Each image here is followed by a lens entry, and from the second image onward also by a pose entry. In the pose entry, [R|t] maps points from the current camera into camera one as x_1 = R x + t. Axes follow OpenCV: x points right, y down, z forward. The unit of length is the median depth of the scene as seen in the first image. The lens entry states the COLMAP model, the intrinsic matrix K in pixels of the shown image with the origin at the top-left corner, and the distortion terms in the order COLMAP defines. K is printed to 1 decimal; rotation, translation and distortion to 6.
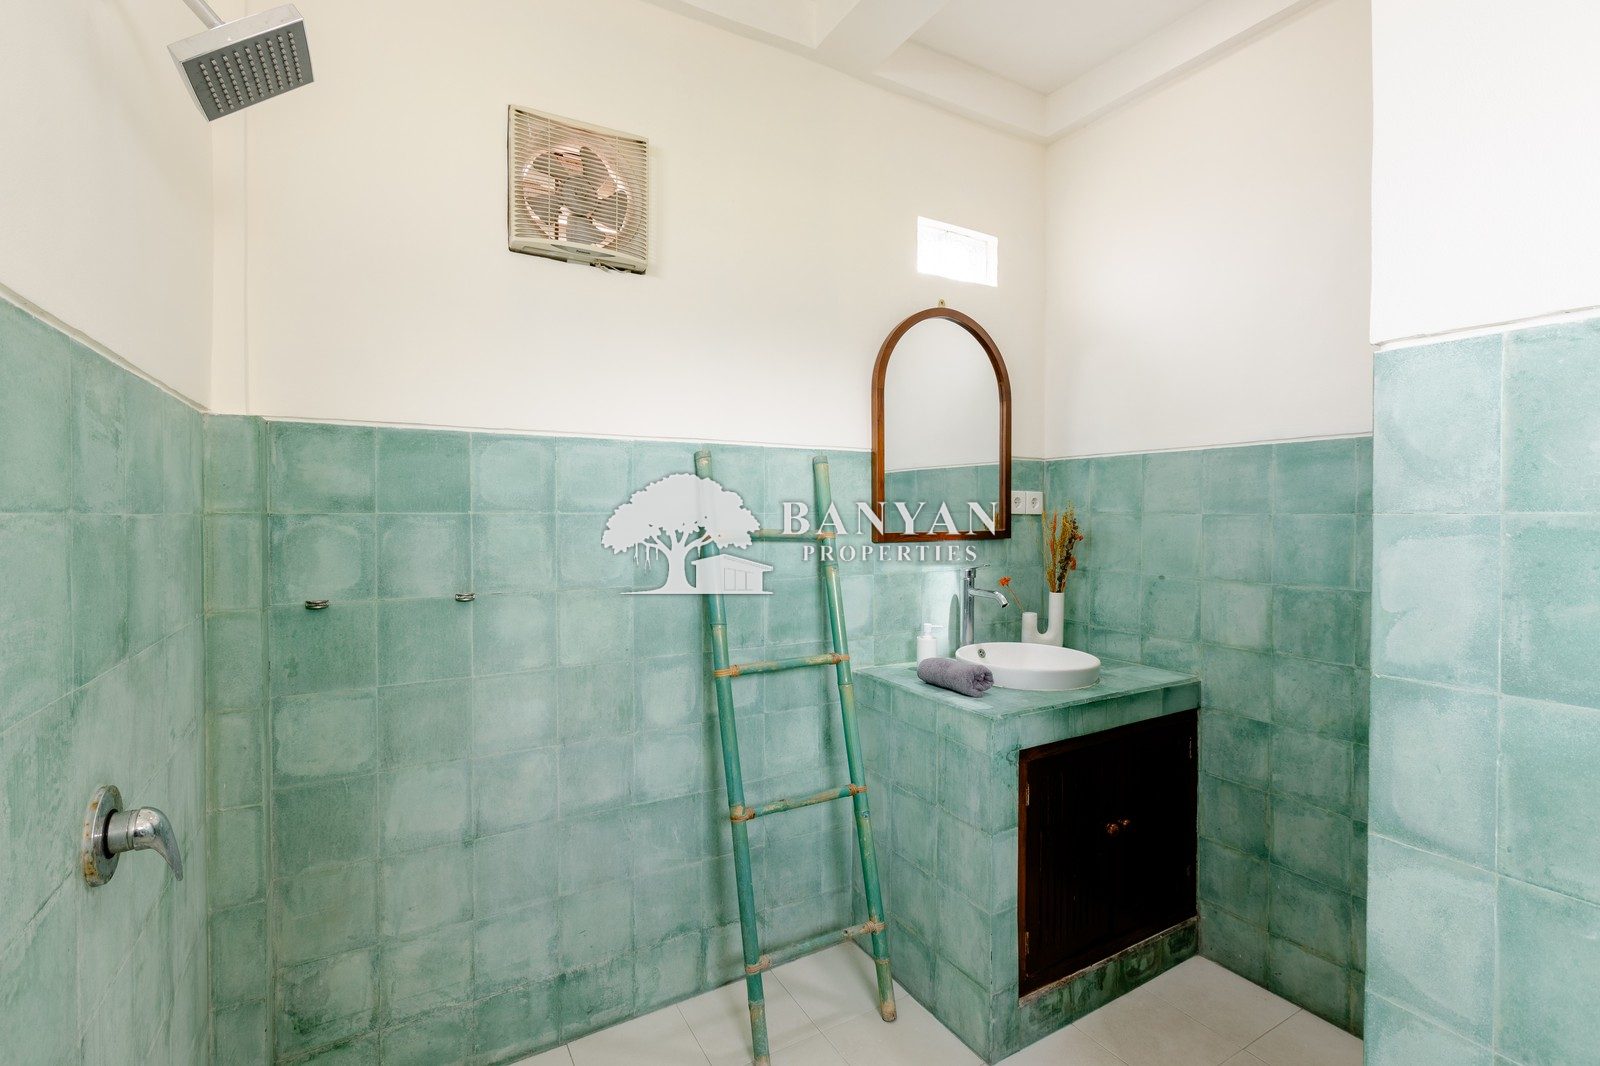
lens RADIAL K [[702.3, 0, 795.2], [0, 702.3, 520.2], [0, 0, 1]] dist [-0.001393, -0.000482]
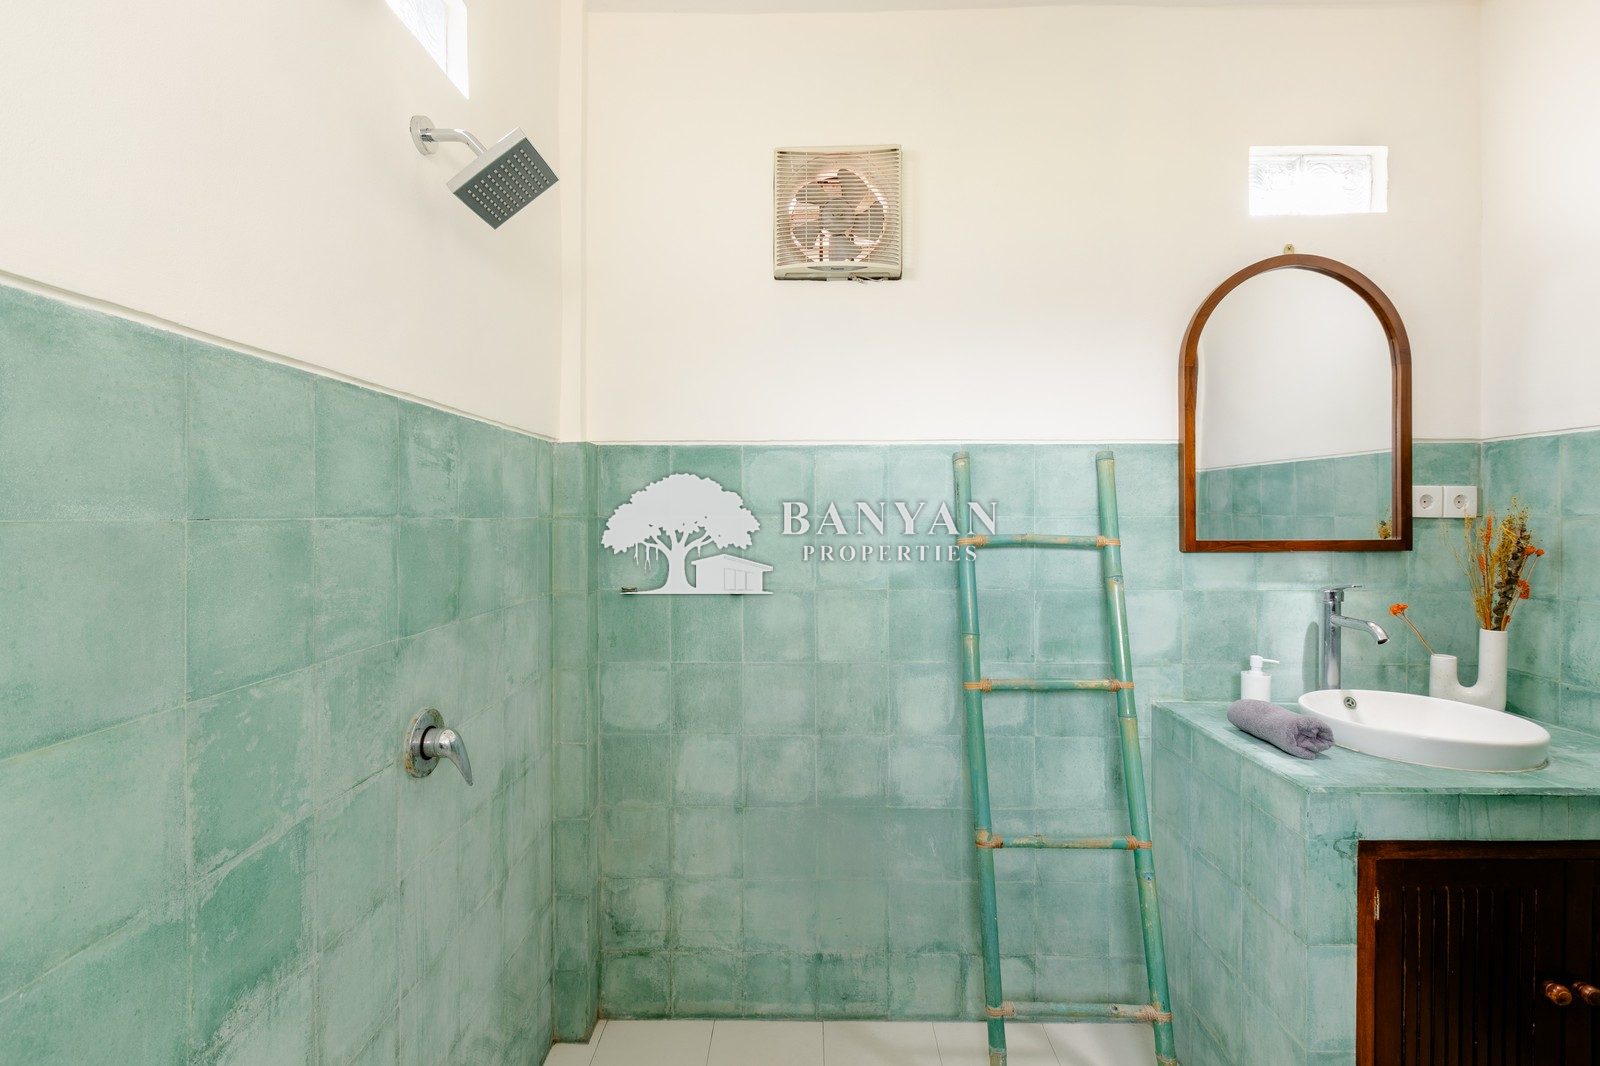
lens RADIAL K [[703.8, 0, 809.3], [0, 703.8, 515.6], [0, 0, 1]] dist [-0.001549, -0.000470]
pose [[0.861723, -0.001970, -0.507376, 0.194023], [-0.003806, 0.999939, -0.010346, -0.001034], [0.507366, 0.010847, 0.861663, 0.072981]]
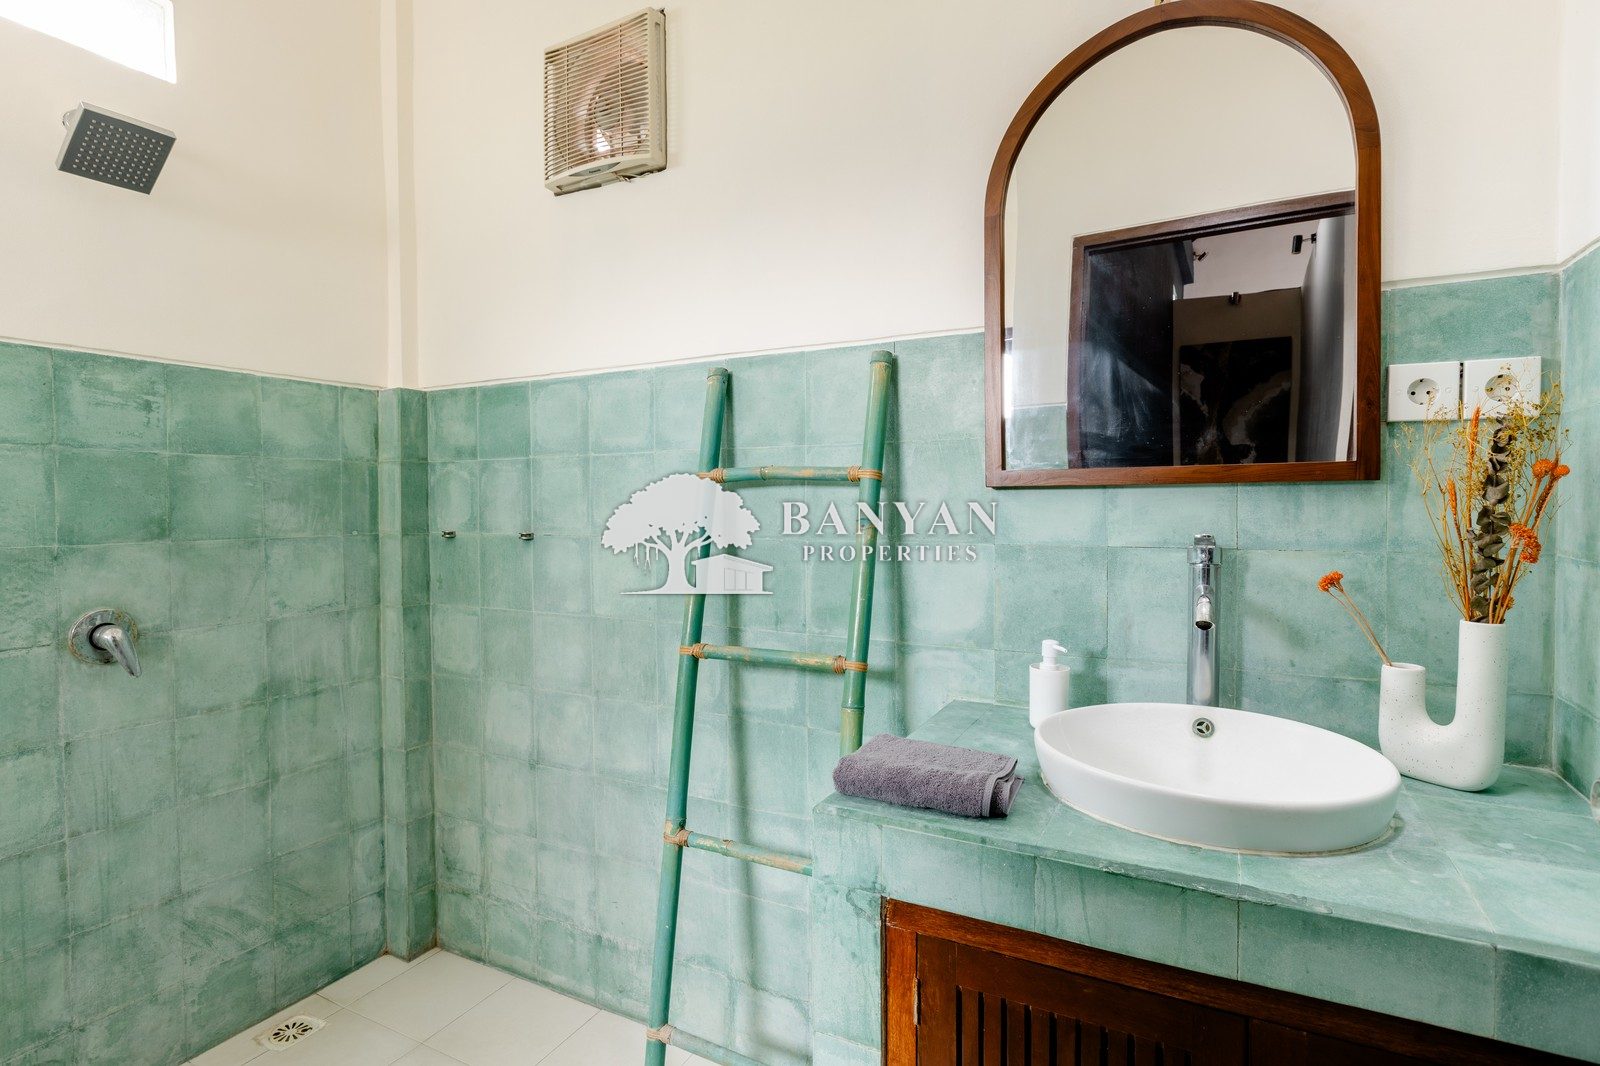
lens RADIAL K [[806.2, 0, 795.2], [0, 806.2, 521.2], [0, 0, 1]] dist [-0.003914, -0.000825]
pose [[0.535176, 0.016921, -0.844571, 0.735599], [-0.002352, 0.999825, 0.018542, 0.058995], [0.844737, -0.007937, 0.535123, 0.643063]]
